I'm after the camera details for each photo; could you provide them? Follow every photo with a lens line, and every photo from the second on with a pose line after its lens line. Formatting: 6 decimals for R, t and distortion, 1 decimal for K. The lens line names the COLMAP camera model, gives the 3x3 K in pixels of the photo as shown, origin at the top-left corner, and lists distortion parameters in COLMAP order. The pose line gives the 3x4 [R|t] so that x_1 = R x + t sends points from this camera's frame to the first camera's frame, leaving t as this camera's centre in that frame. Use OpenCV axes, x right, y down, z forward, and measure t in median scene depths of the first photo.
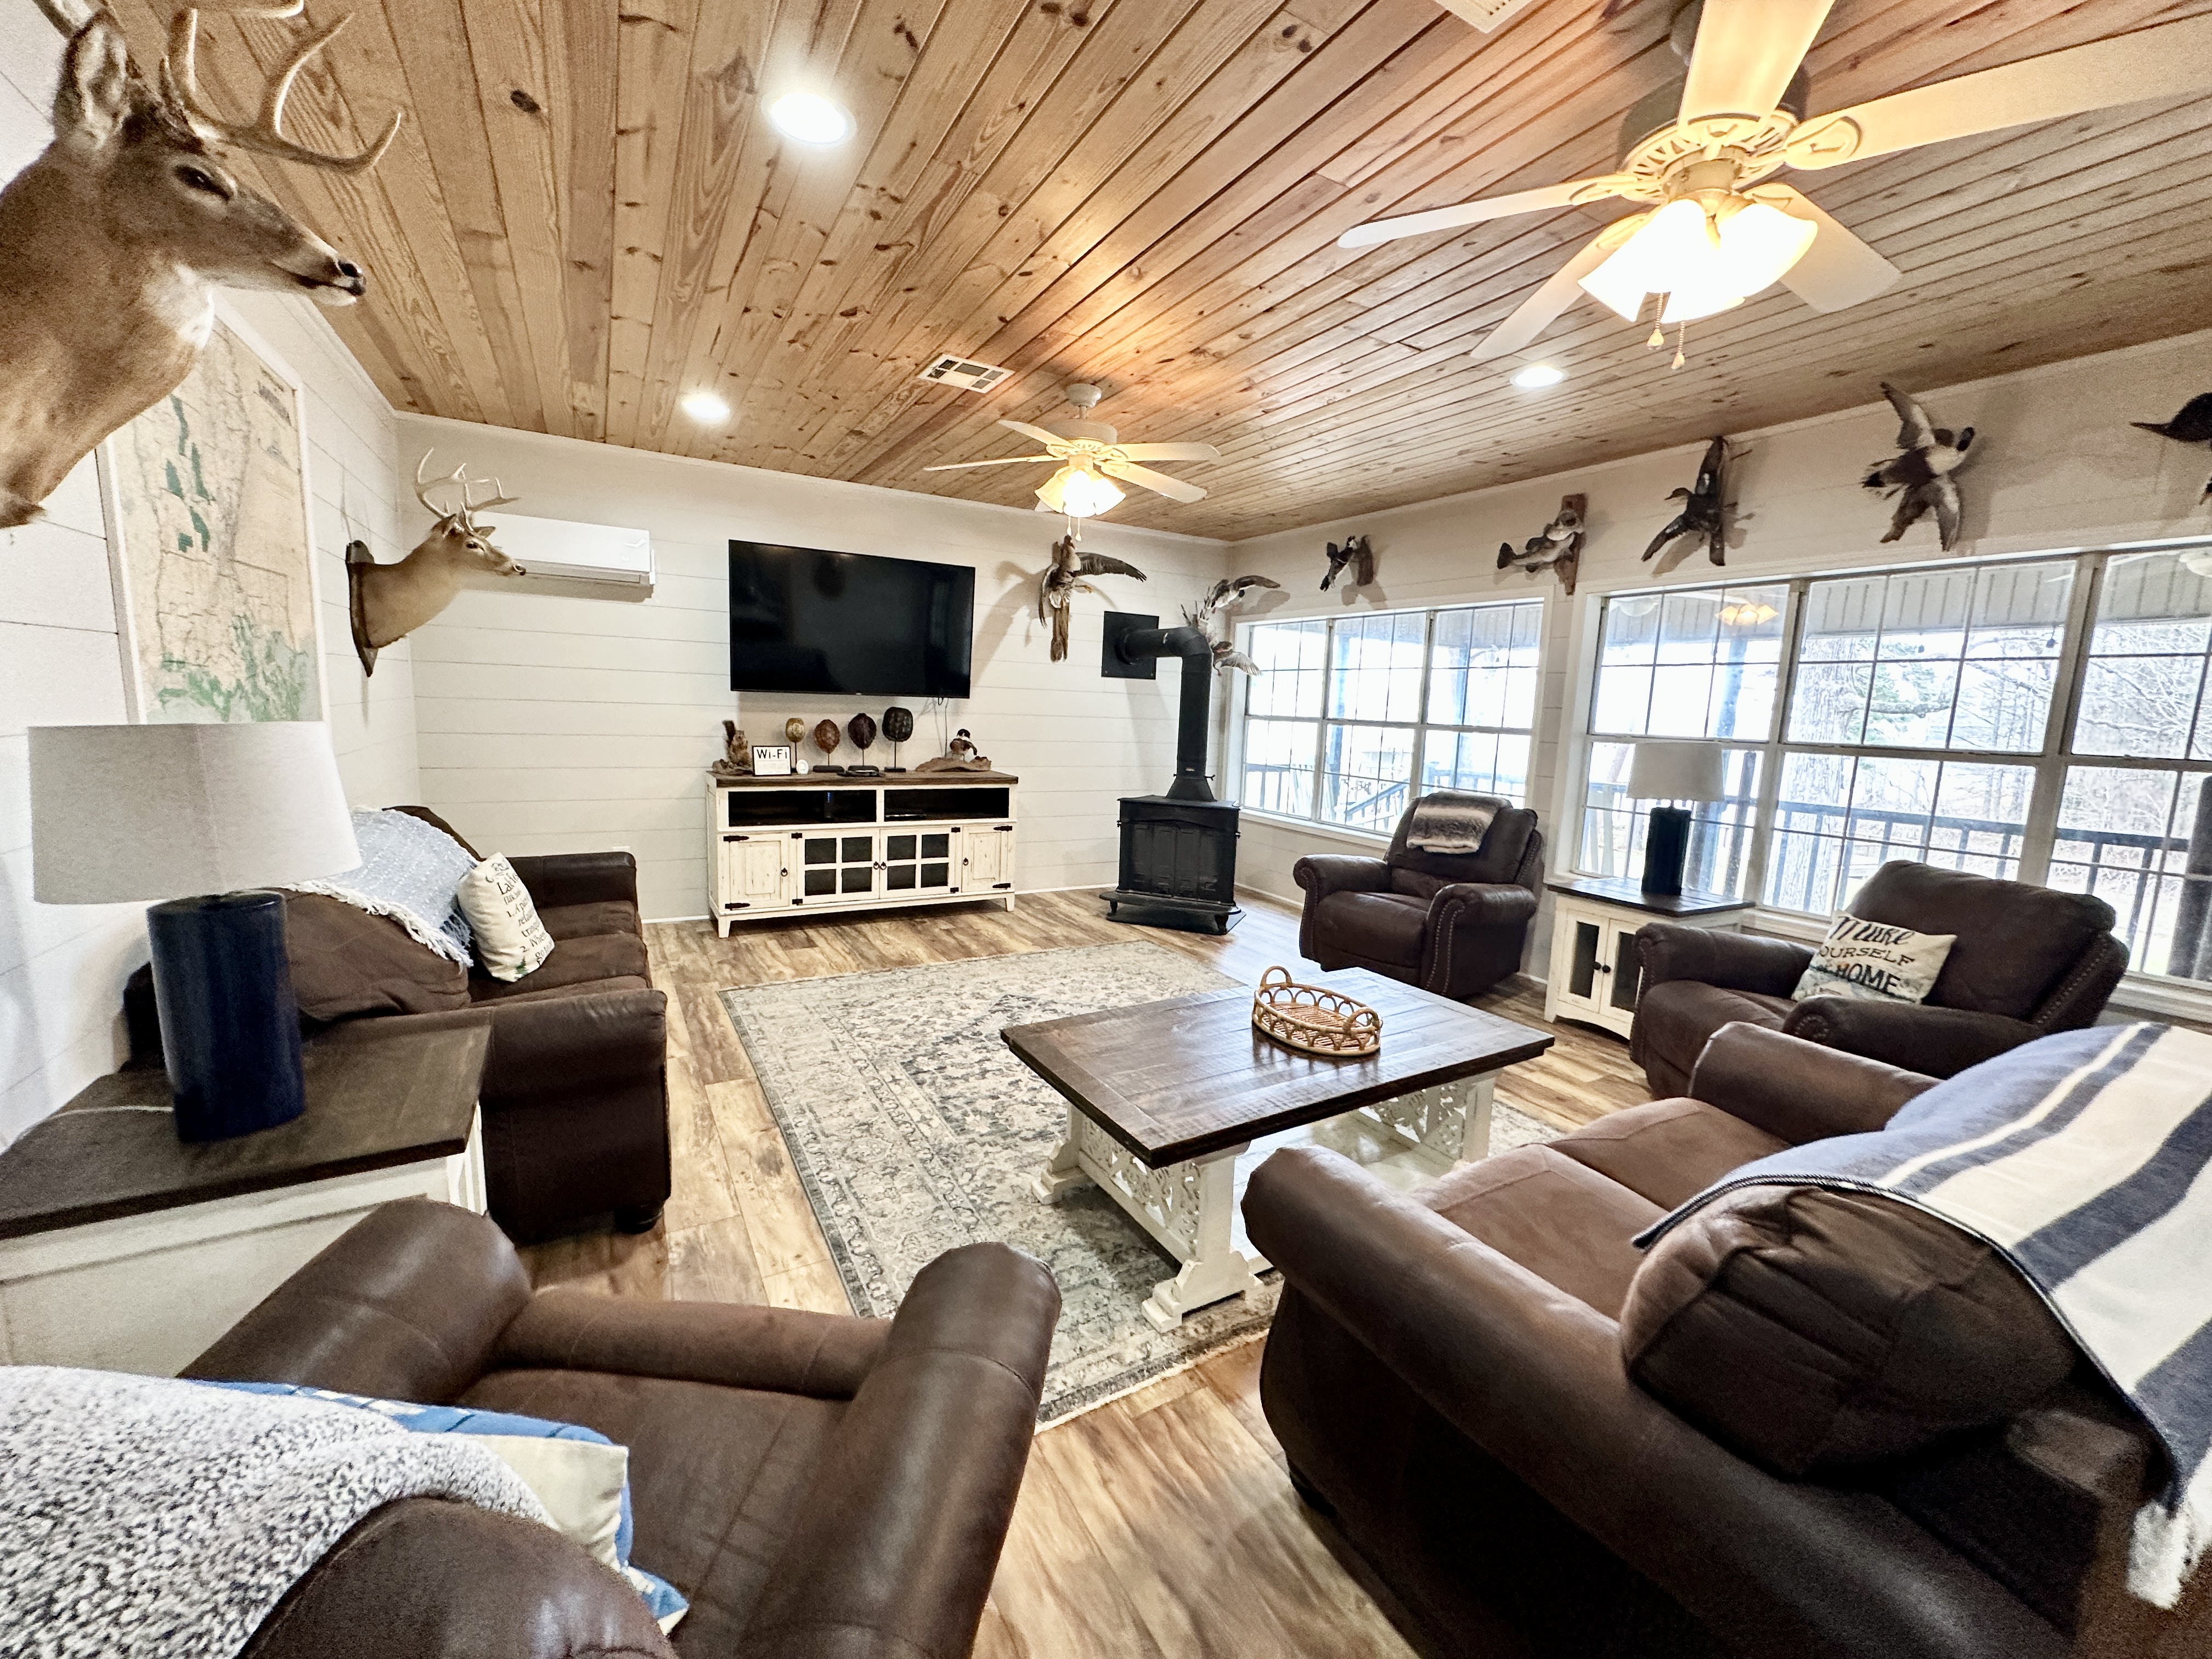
lens RADIAL K [[882.8, 0, 1107.1], [0, 882.8, 828.0], [0, 0, 1]] dist [-0.002548, 0.000736]
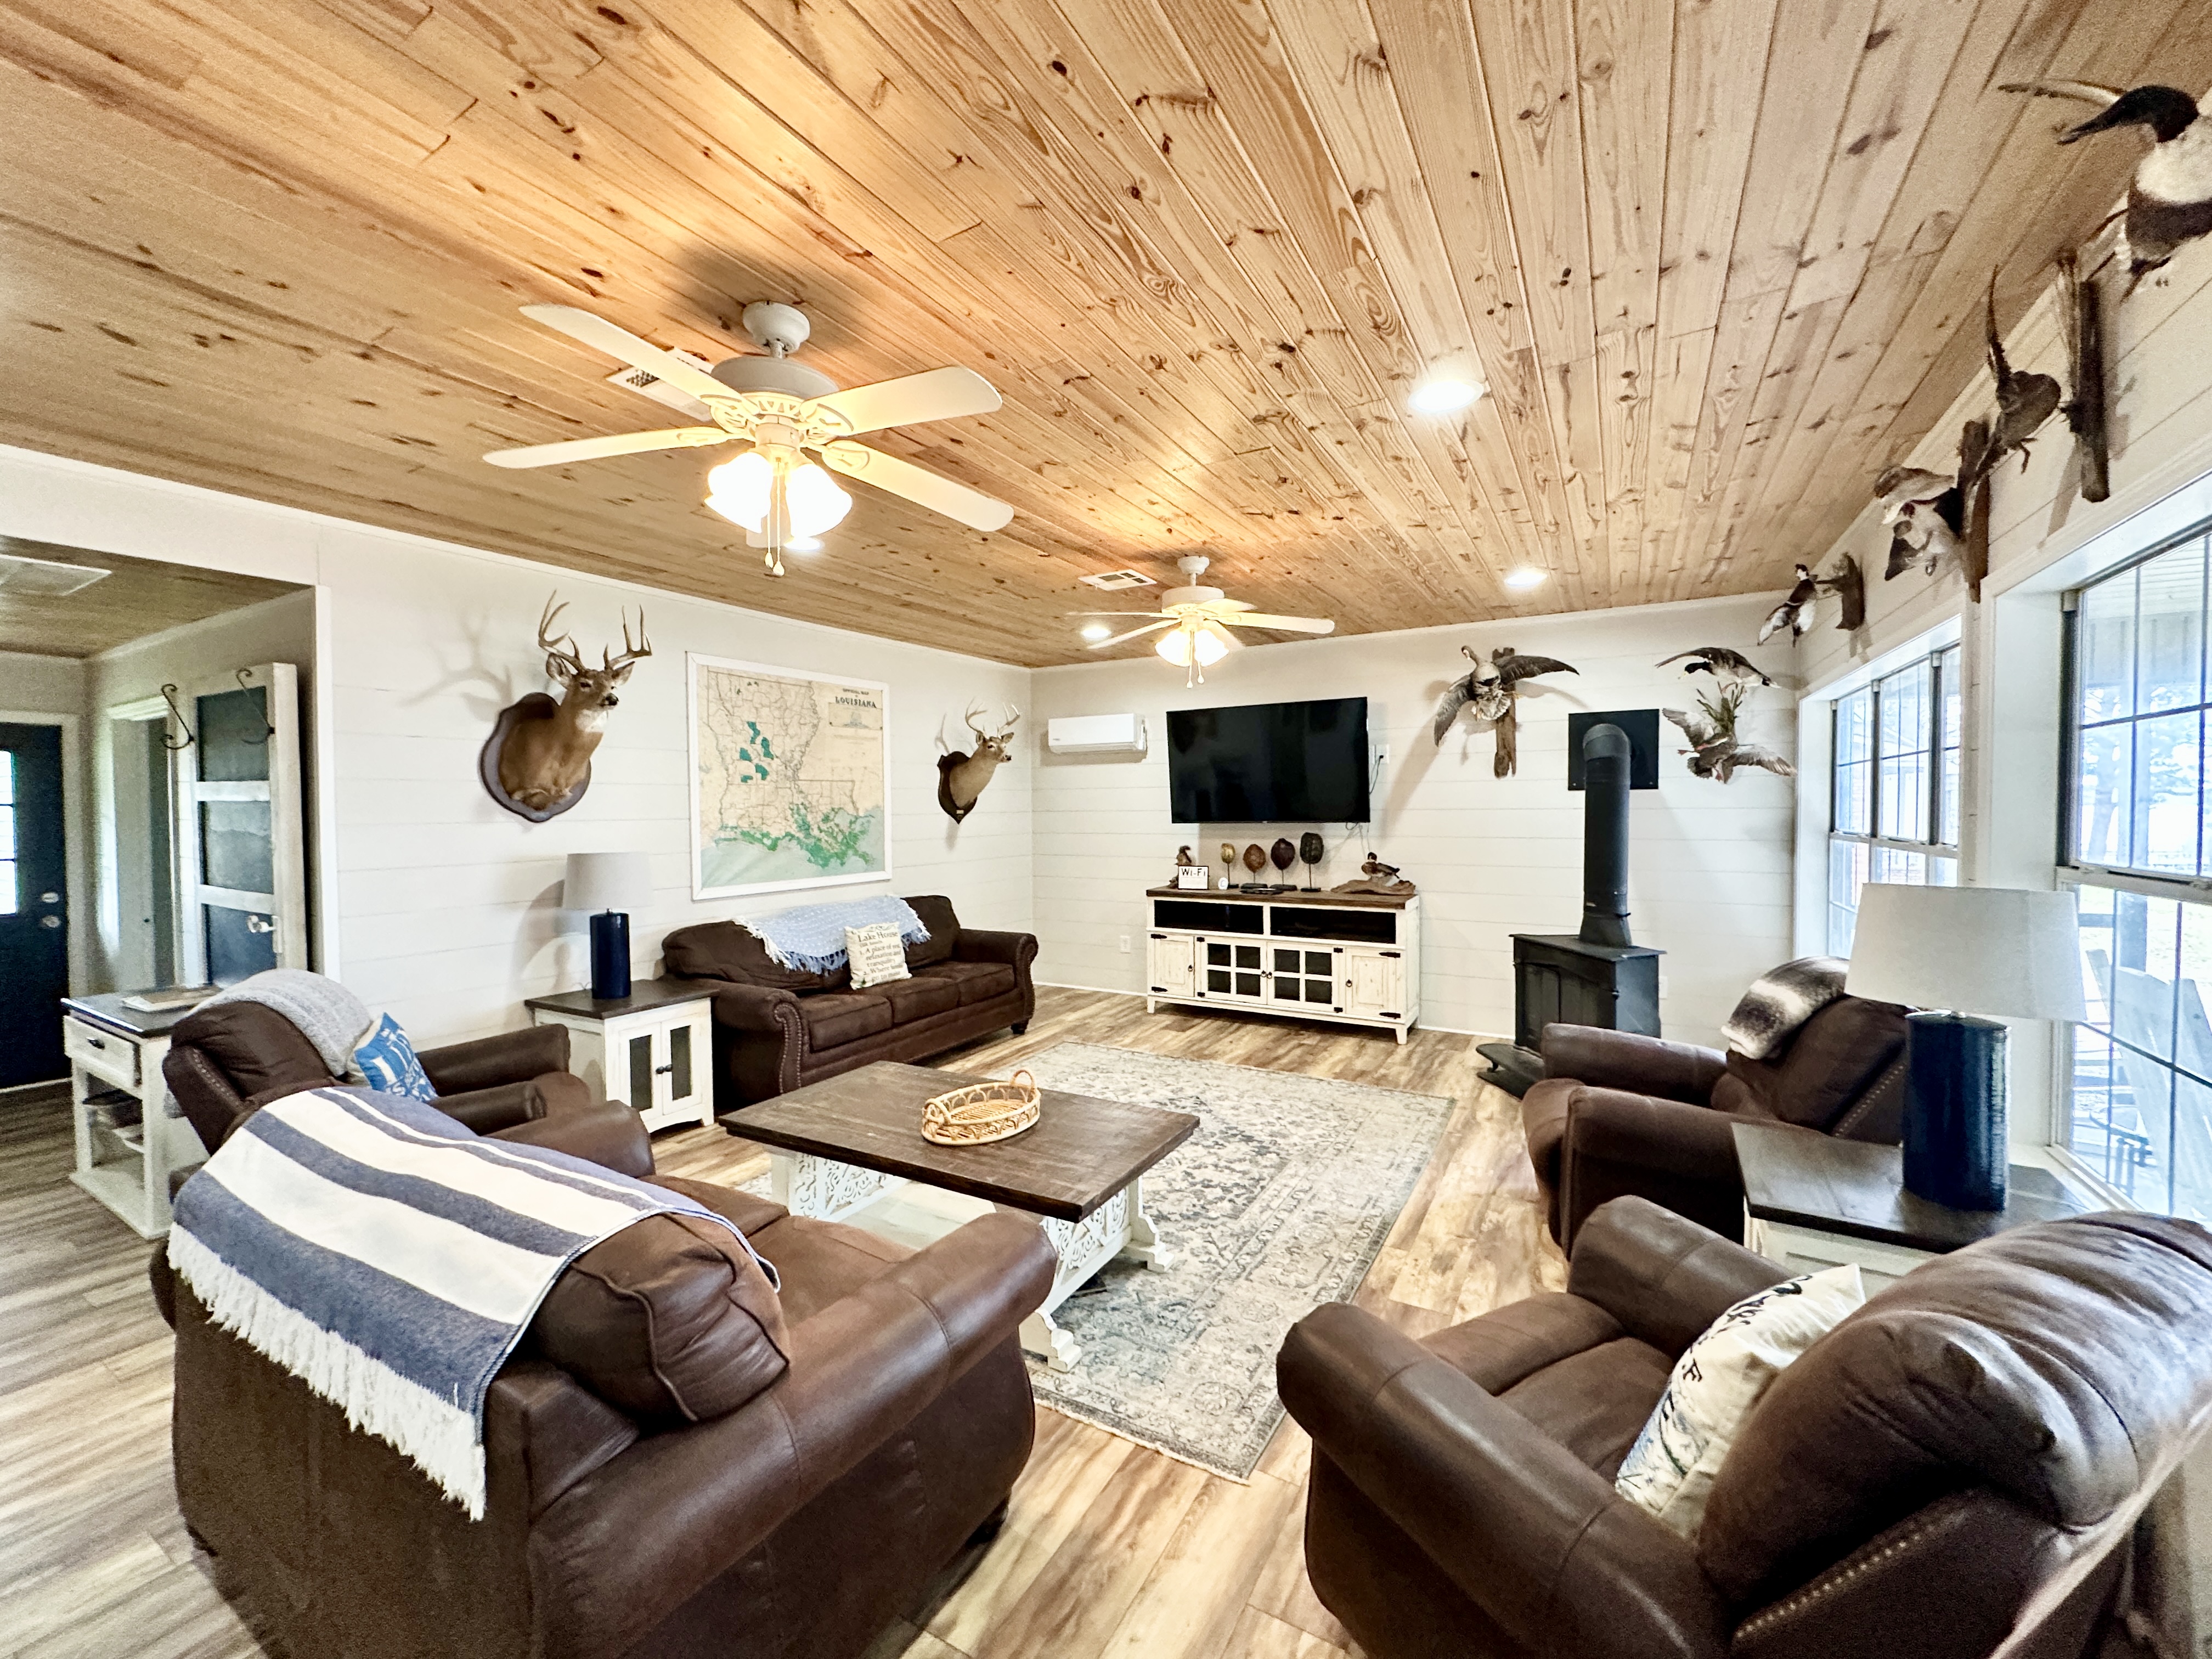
lens RADIAL K [[882.8, 0, 1107.6], [0, 882.8, 828.8], [0, 0, 1]] dist [-0.002548, 0.000736]
pose [[0.496009, -0.021751, -0.868045, 0.733096], [-0.095029, 0.992322, -0.079165, -0.038941], [0.863102, 0.121756, 0.490134, 0.310082]]
